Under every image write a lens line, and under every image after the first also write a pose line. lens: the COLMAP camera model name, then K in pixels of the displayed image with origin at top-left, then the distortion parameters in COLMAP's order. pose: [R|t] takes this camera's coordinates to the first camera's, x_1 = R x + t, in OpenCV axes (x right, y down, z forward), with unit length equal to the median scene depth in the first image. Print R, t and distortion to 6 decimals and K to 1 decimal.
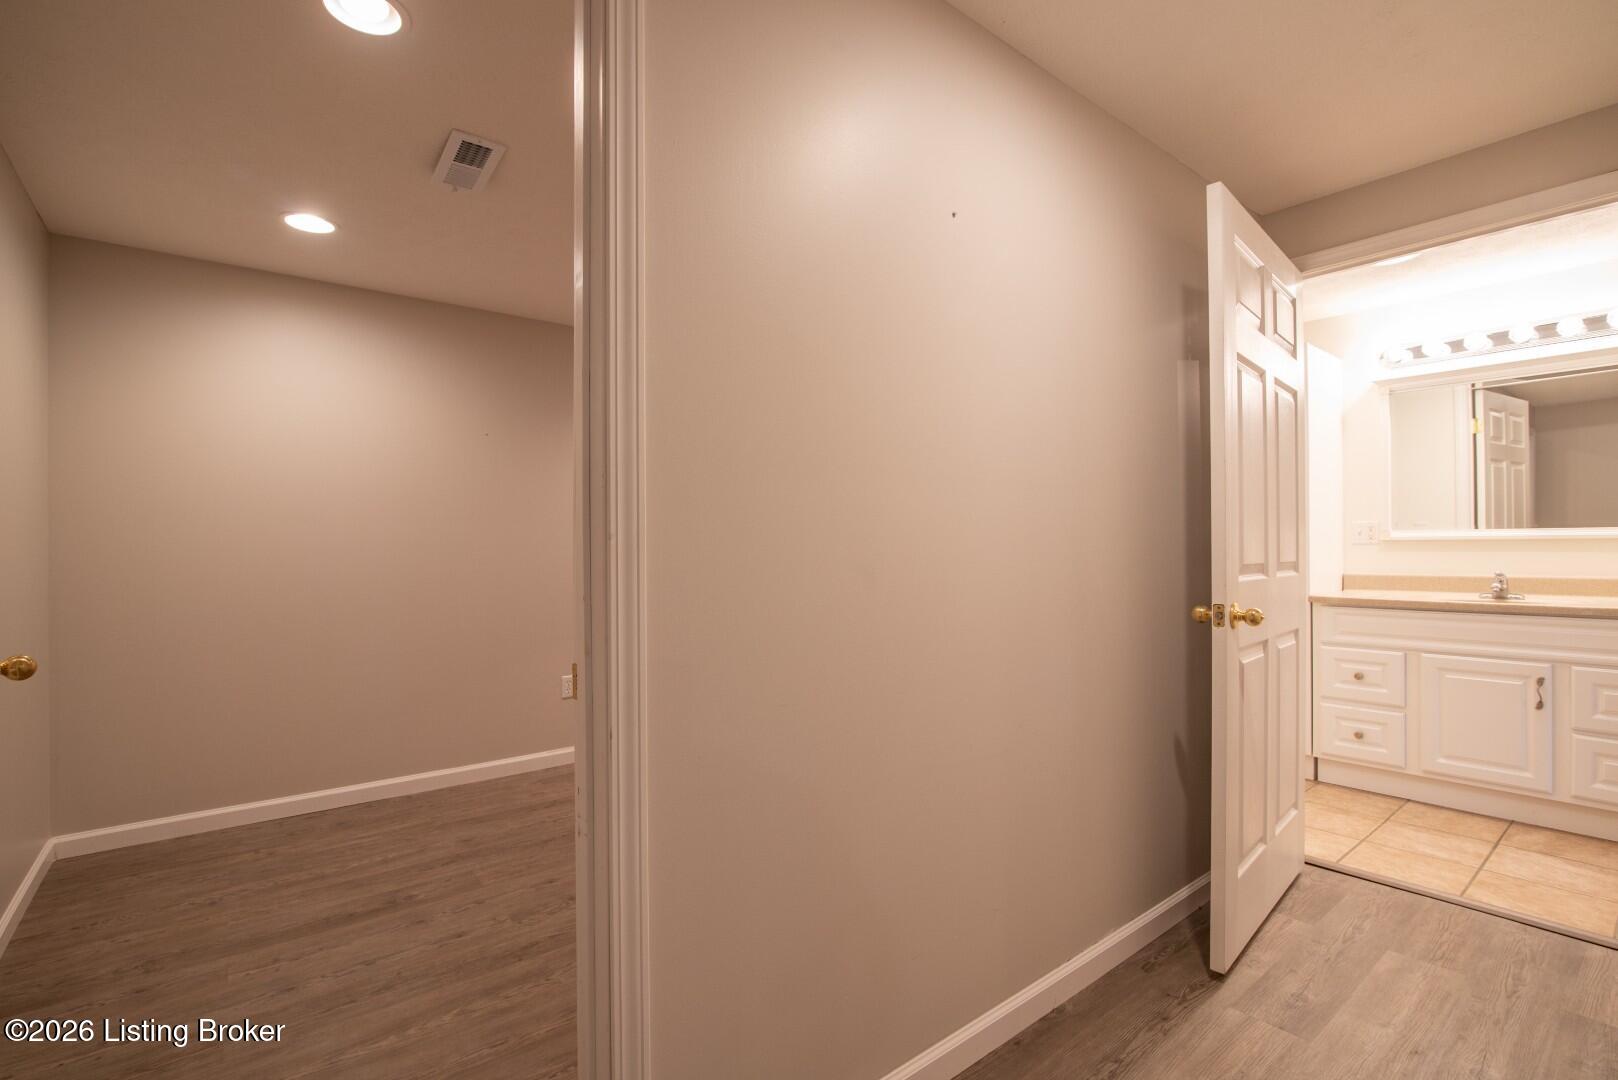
lens RADIAL K [[744.8, 0, 804.9], [0, 744.8, 546.4], [0, 0, 1]] dist [-0.017434, 0.000221]
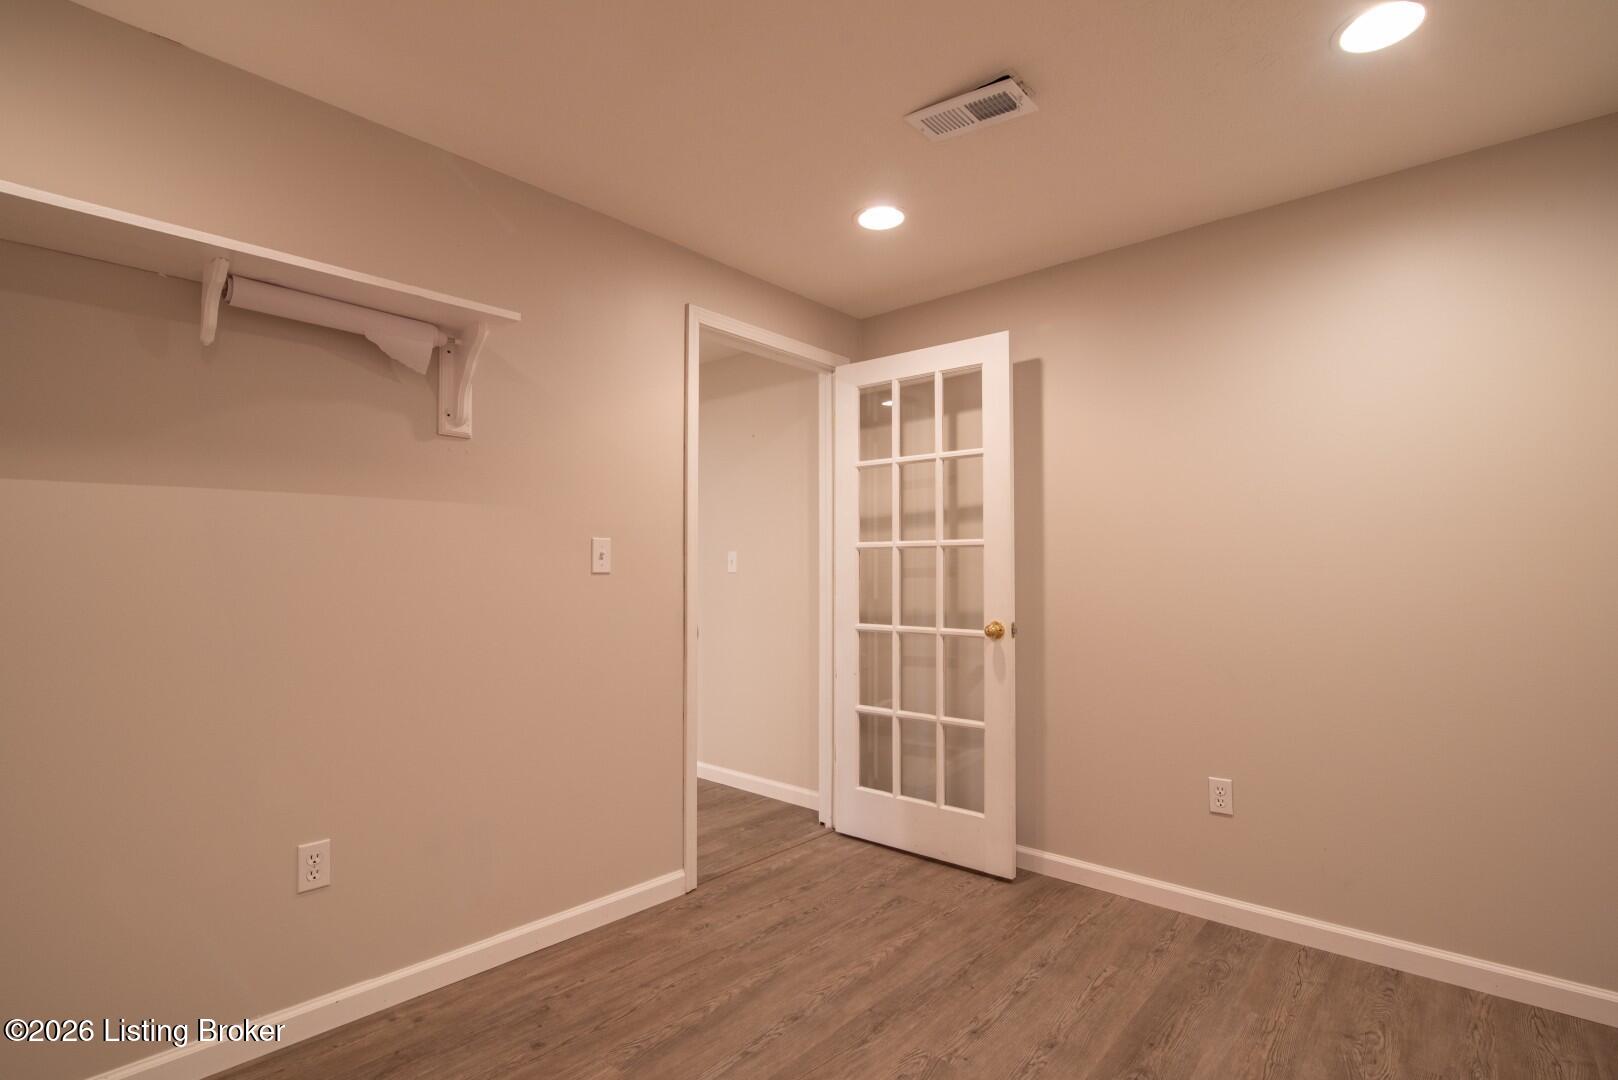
lens RADIAL K [[744.8, 0, 804.9], [0, 744.8, 546.4], [0, 0, 1]] dist [-0.017434, 0.000221]
pose [[-0.984540, -0.007563, -0.174996, -0.166502], [-0.000719, 0.999233, -0.039140, 0.013165], [0.175158, -0.038409, -0.983791, 2.364605]]
